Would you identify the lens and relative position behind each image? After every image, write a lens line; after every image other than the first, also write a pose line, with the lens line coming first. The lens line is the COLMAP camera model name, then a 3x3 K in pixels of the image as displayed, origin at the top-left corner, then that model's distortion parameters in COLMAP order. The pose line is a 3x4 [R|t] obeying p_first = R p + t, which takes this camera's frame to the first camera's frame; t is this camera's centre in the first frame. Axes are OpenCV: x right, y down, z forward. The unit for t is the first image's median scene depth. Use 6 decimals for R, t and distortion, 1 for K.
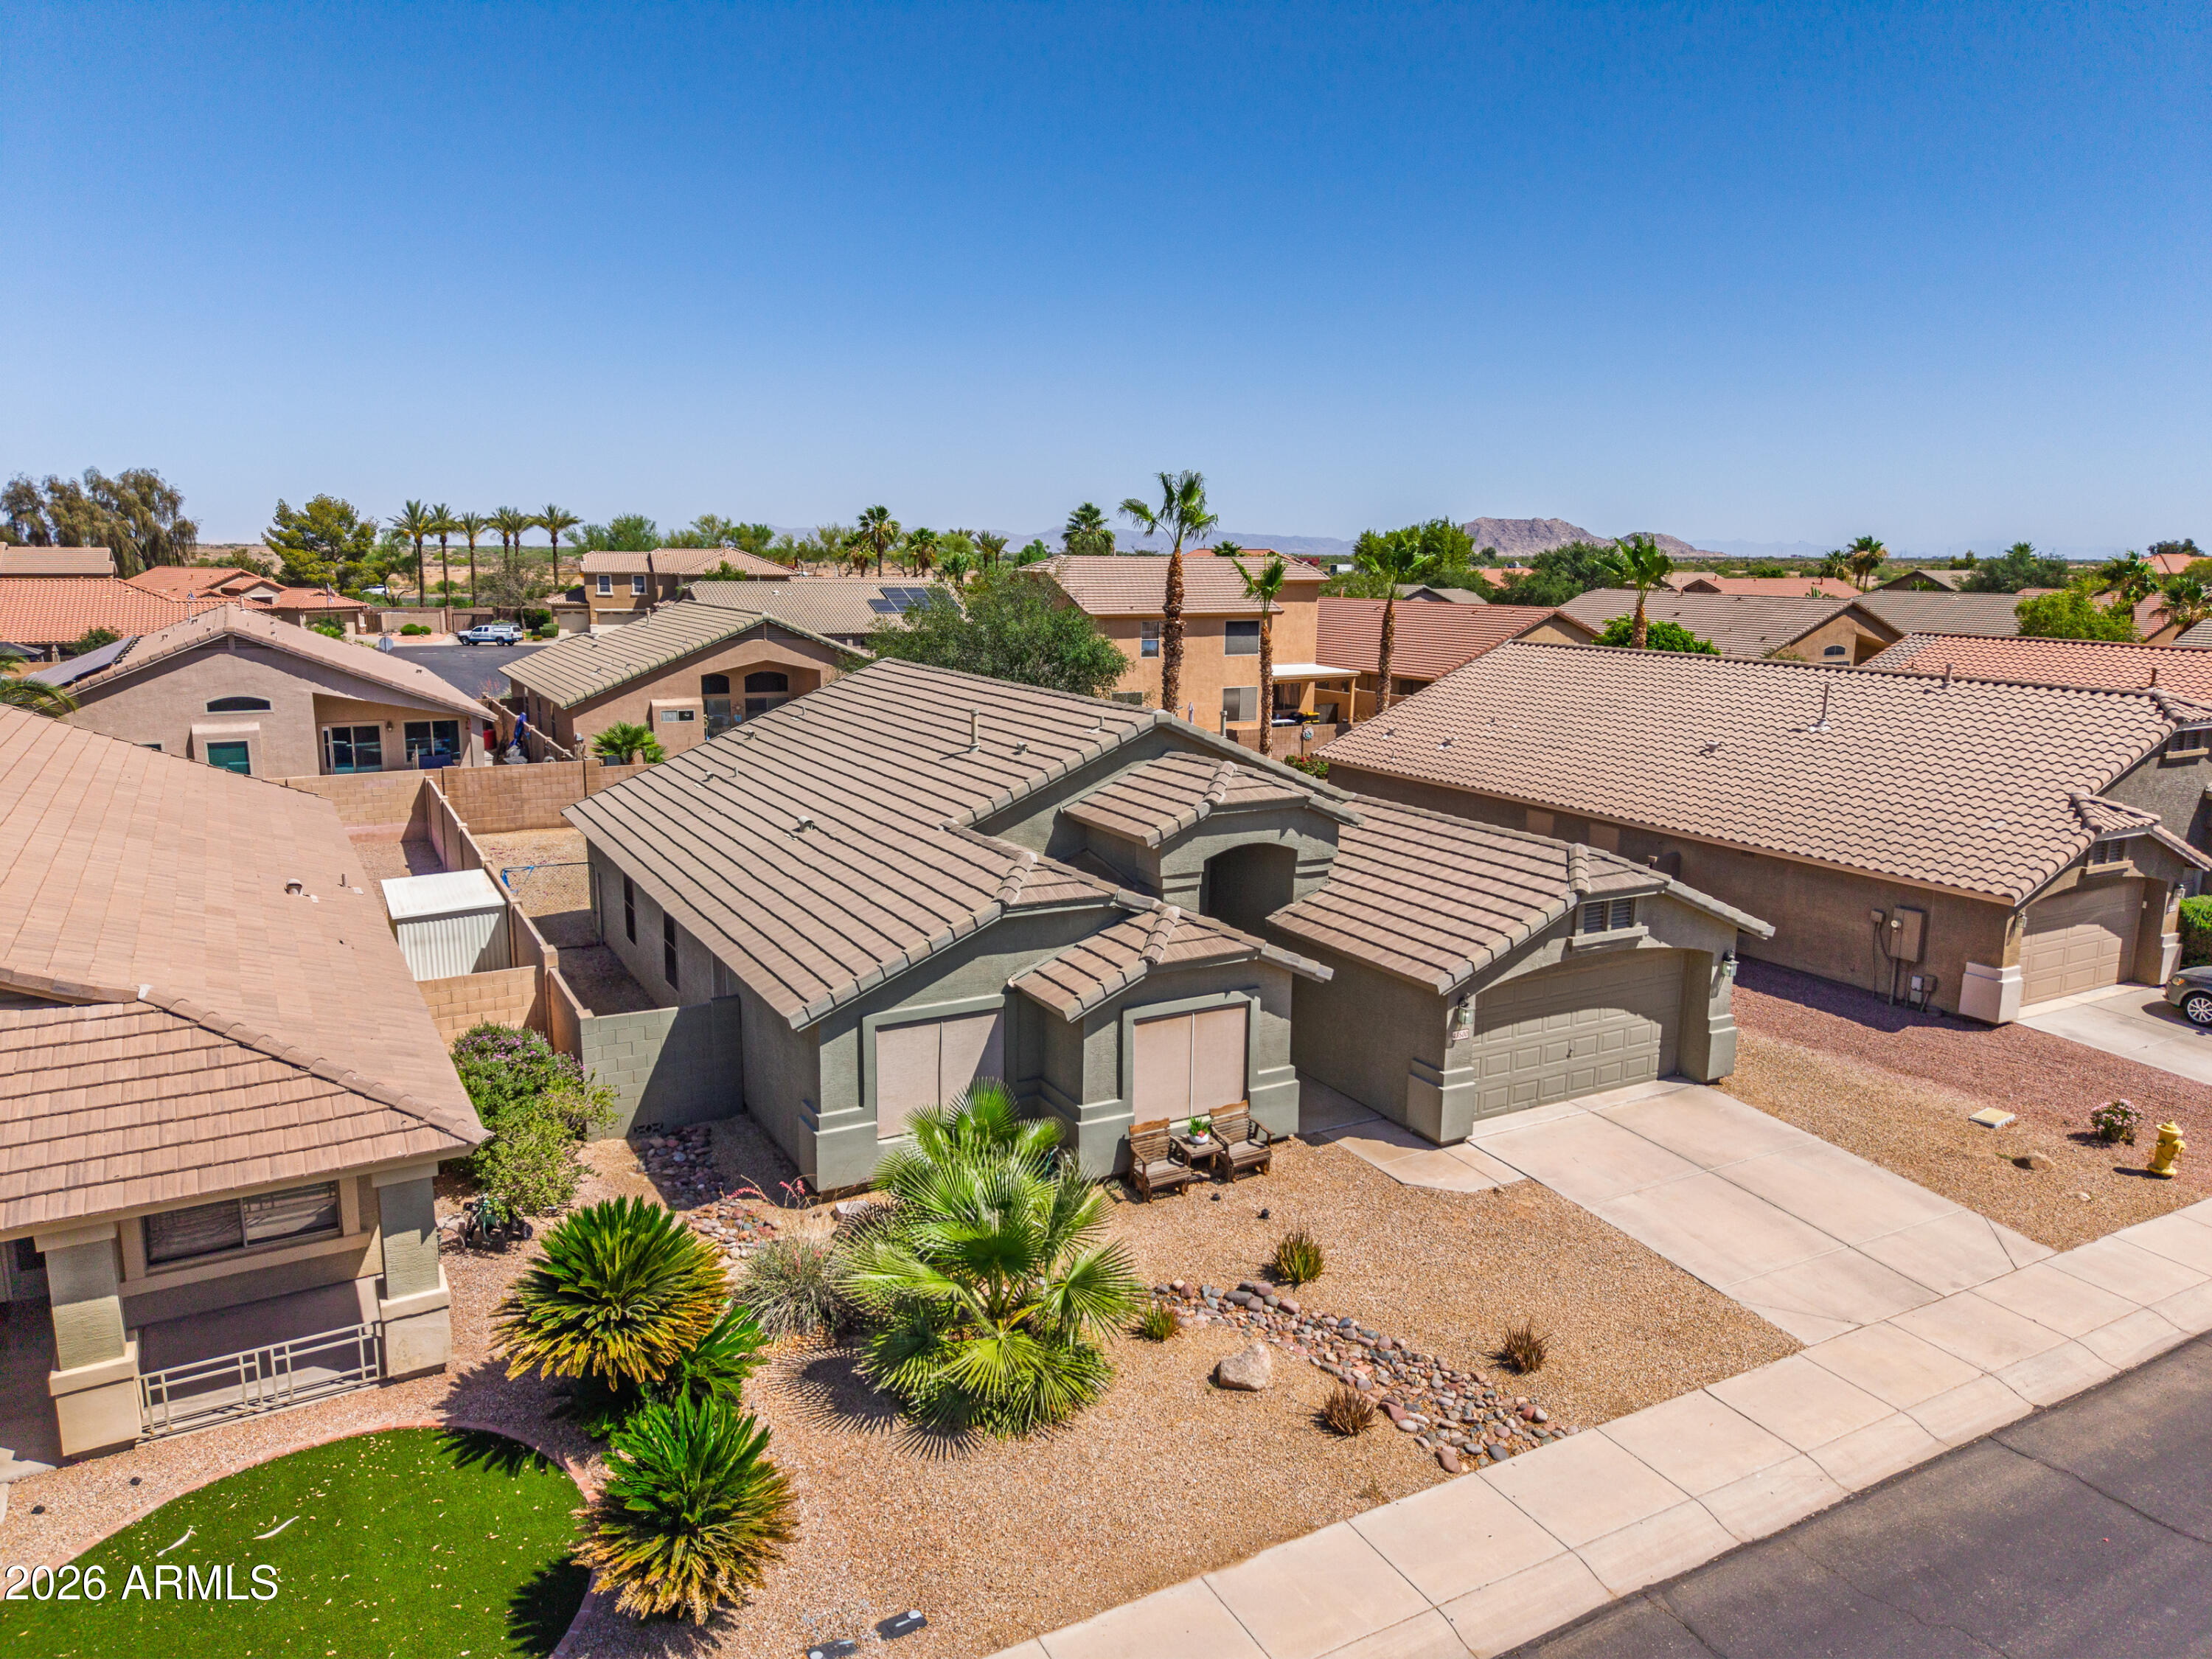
lens RADIAL K [[1477.9, 0, 1106.0], [0, 1477.9, 829.5], [0, 0, 1]] dist [0.044359, -0.045145]
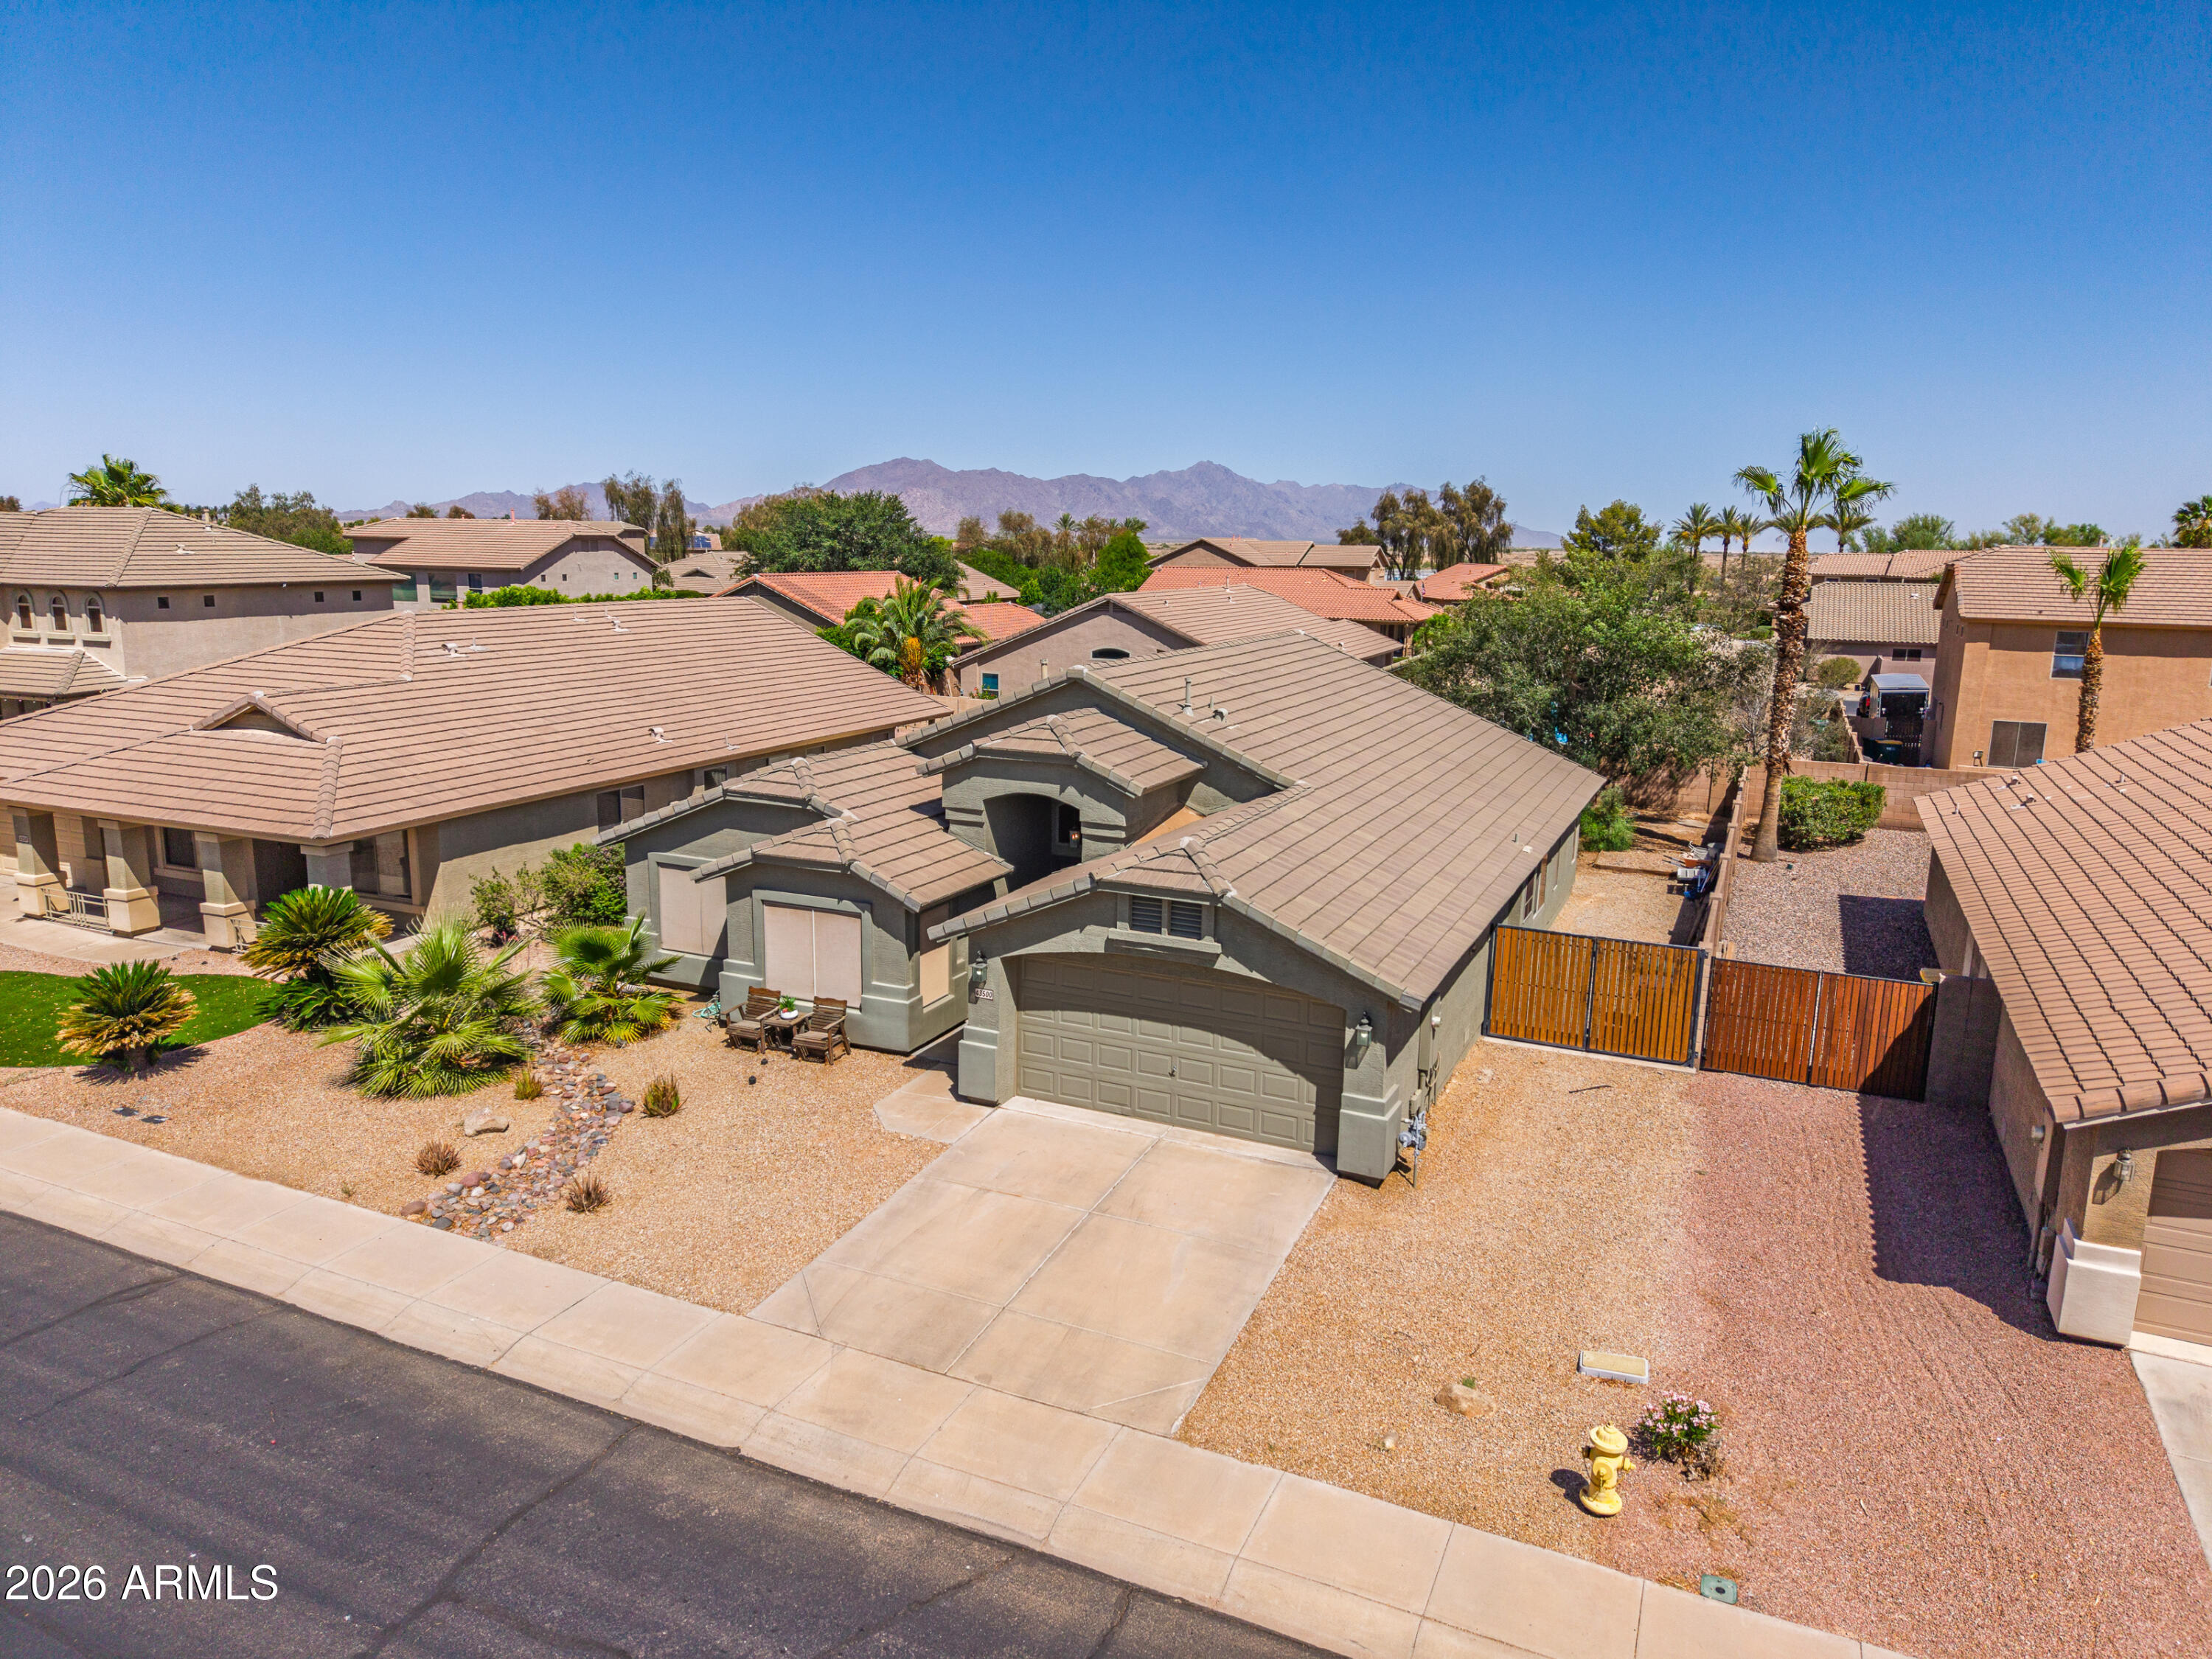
lens RADIAL K [[1471.9, 0, 1106.0], [0, 1471.9, 829.5], [0, 0, 1]] dist [0.156827, -0.348245]
pose [[0.597854, 0.155627, -0.786353, 1.040864], [-0.161119, 0.984283, 0.072303, -0.053772], [0.785246, 0.083469, 0.613532, 0.449332]]
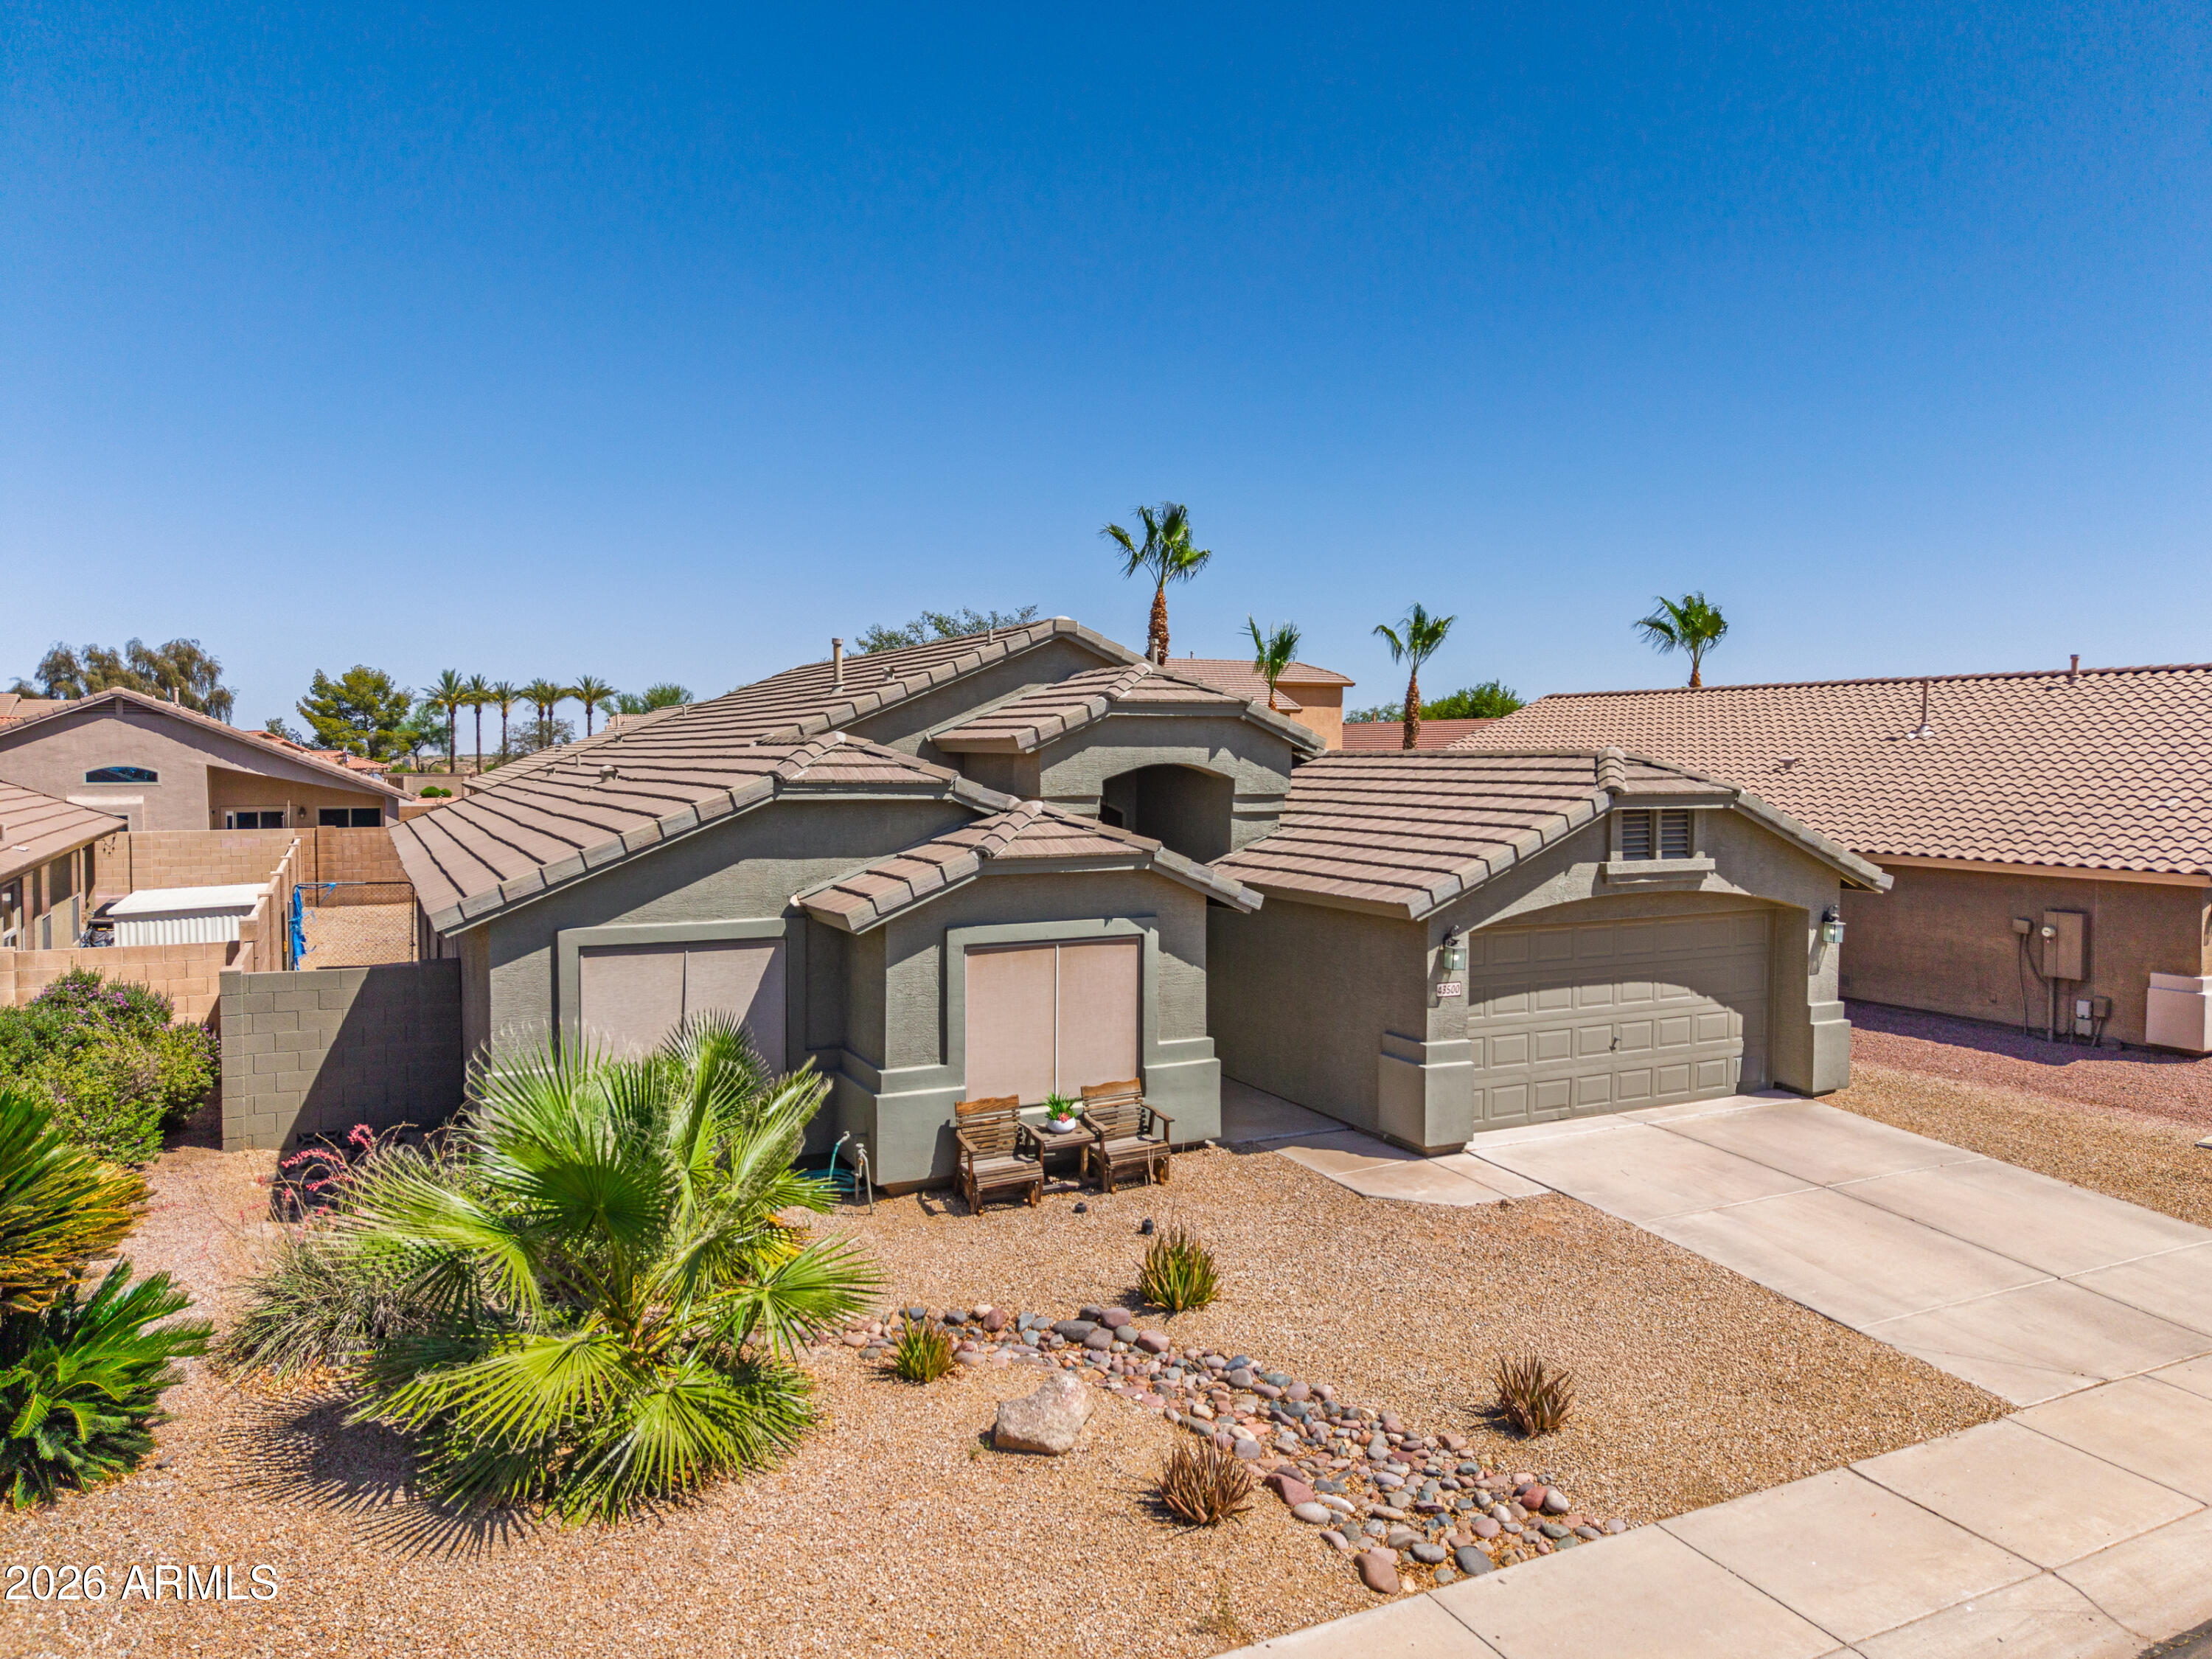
lens RADIAL K [[1487.6, 0, 1105.8], [0, 1487.6, 810.5], [0, 0, 1]] dist [0.036981, -0.033533]
pose [[0.999207, -0.006362, -0.039304, 0.105447], [0.000454, 0.988911, -0.148511, 0.158549], [0.039813, 0.148376, 0.988129, 0.286875]]
